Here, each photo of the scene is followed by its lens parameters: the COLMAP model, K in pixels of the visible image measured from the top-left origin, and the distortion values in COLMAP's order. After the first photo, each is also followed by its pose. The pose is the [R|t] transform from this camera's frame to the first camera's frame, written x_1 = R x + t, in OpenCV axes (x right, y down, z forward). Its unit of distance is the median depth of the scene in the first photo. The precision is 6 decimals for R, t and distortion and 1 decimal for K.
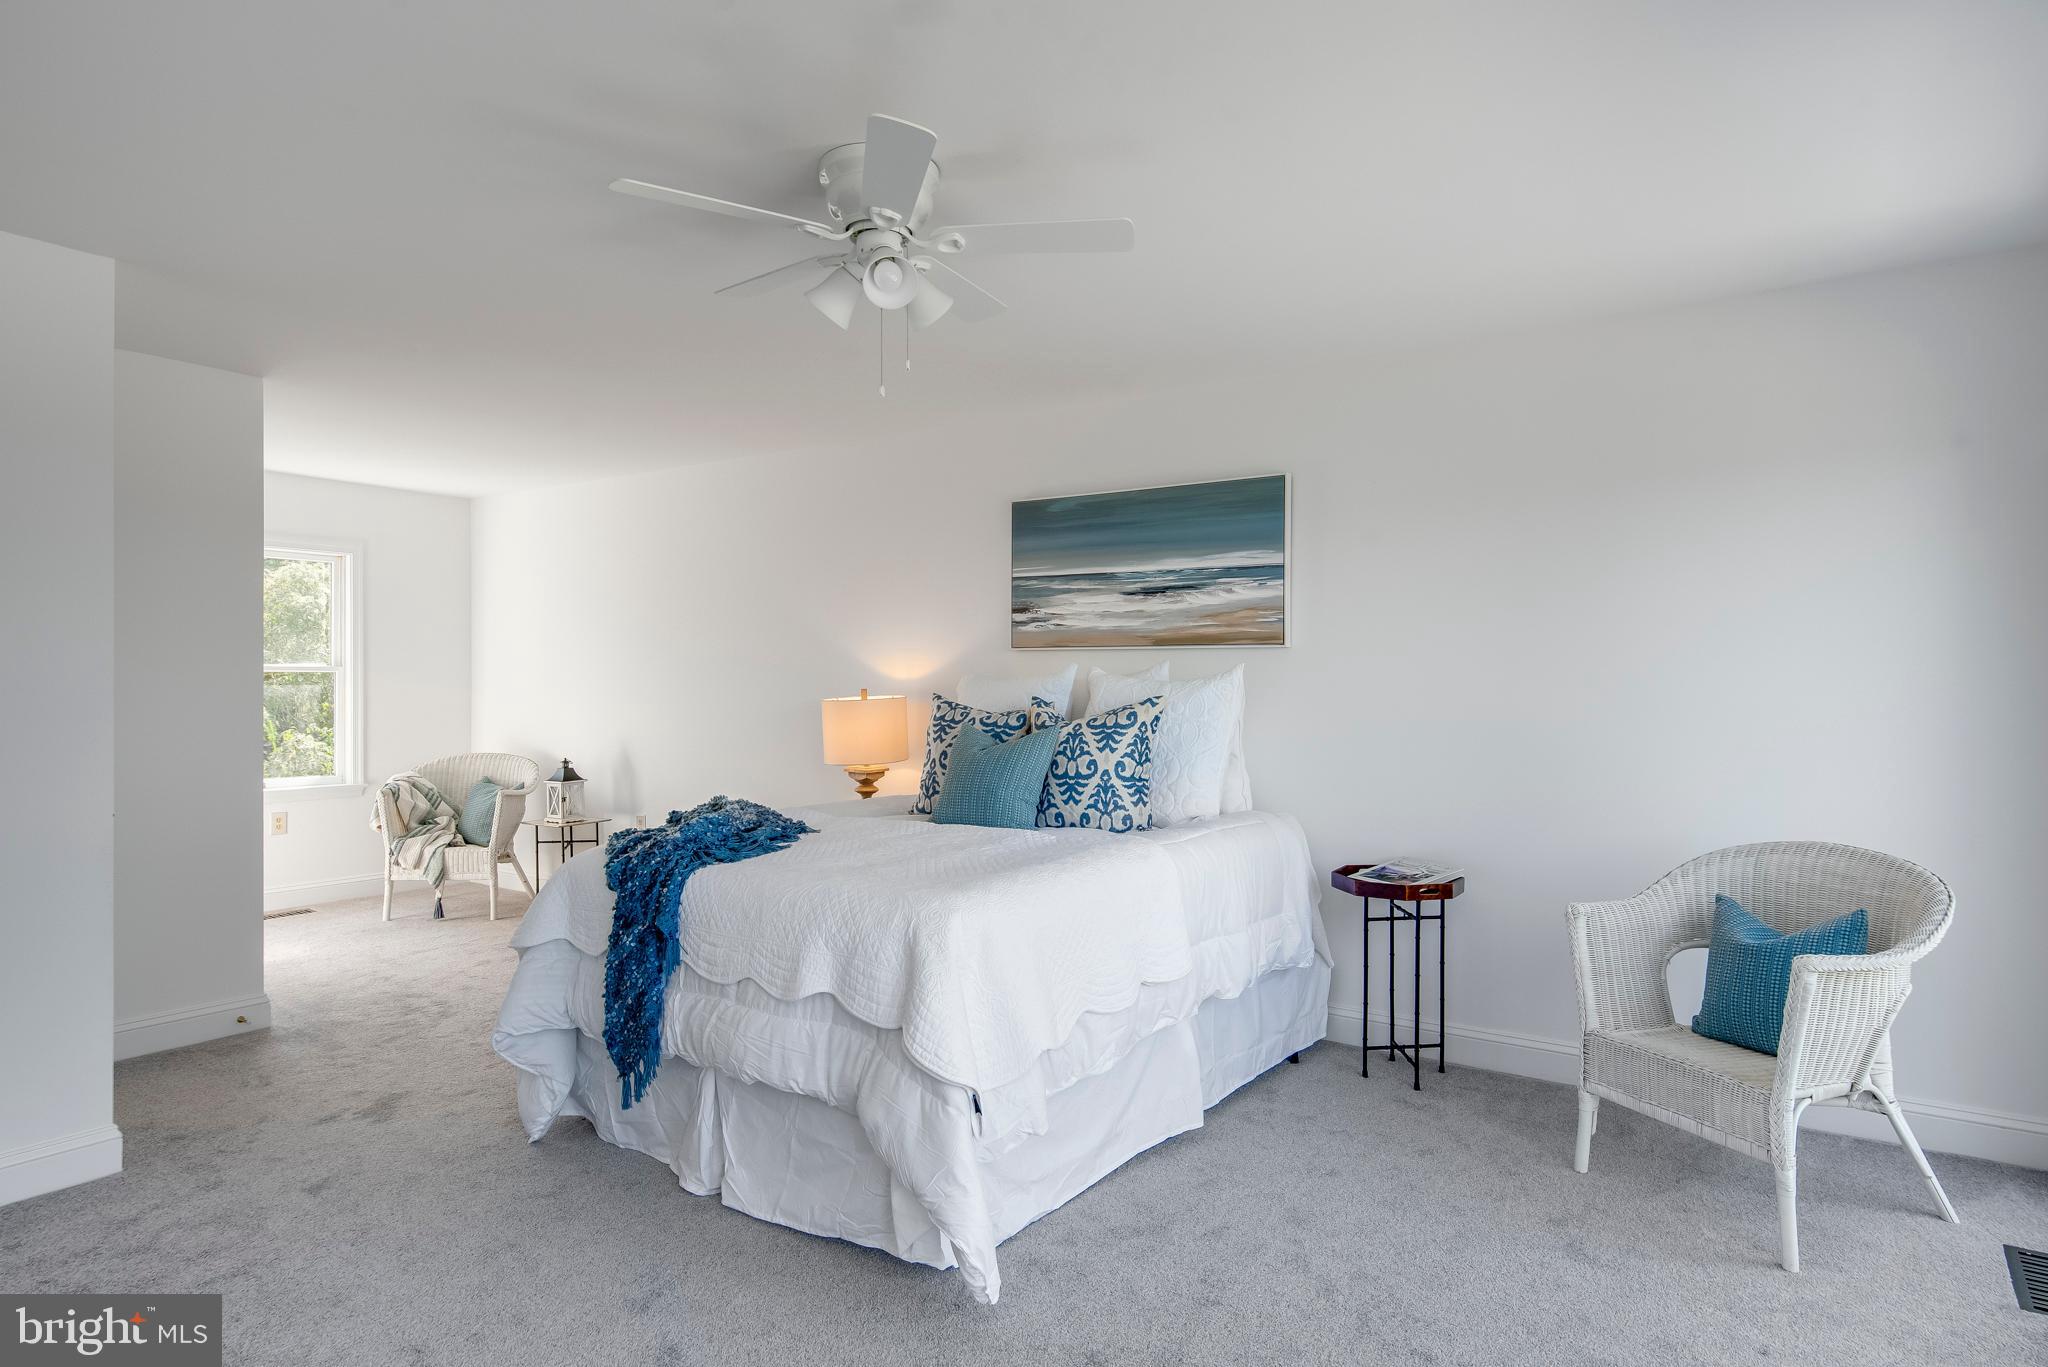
lens RADIAL K [[1174.4, 0, 1037.8], [0, 1174.4, 672.3], [0, 0, 1]] dist [0.027453, -0.025828]
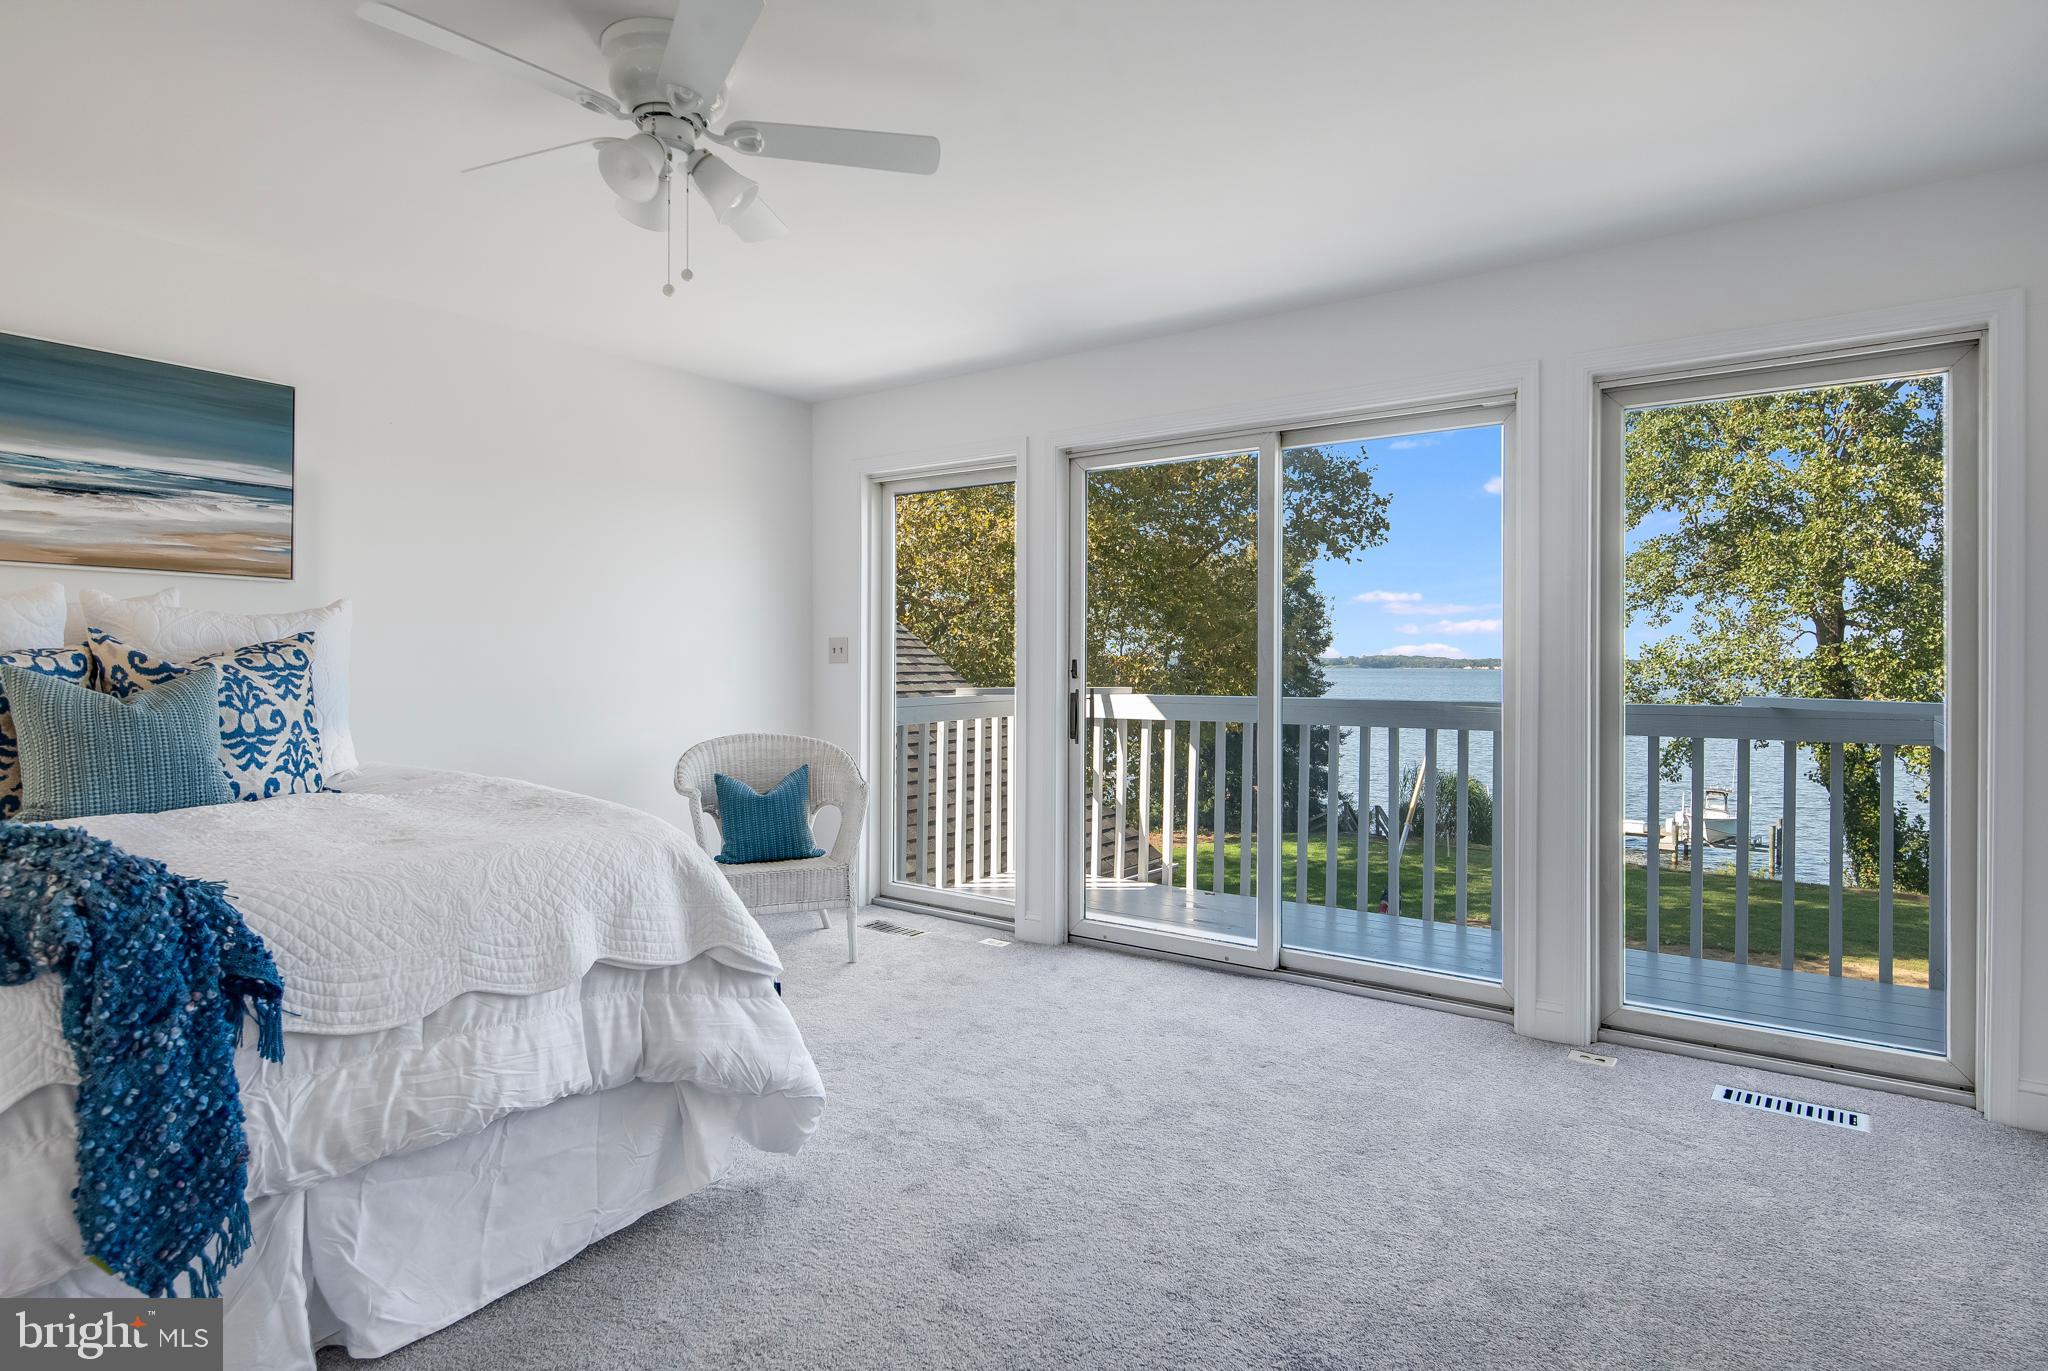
lens RADIAL K [[1174.4, 0, 1008.8], [0, 1174.4, 671.9], [0, 0, 1]] dist [0.027453, -0.025828]
pose [[0.007671, -0.001056, 0.999970, -0.739920], [-0.009366, 0.999955, 0.001128, 0.043628], [-0.999927, -0.009375, 0.007661, 0.504100]]
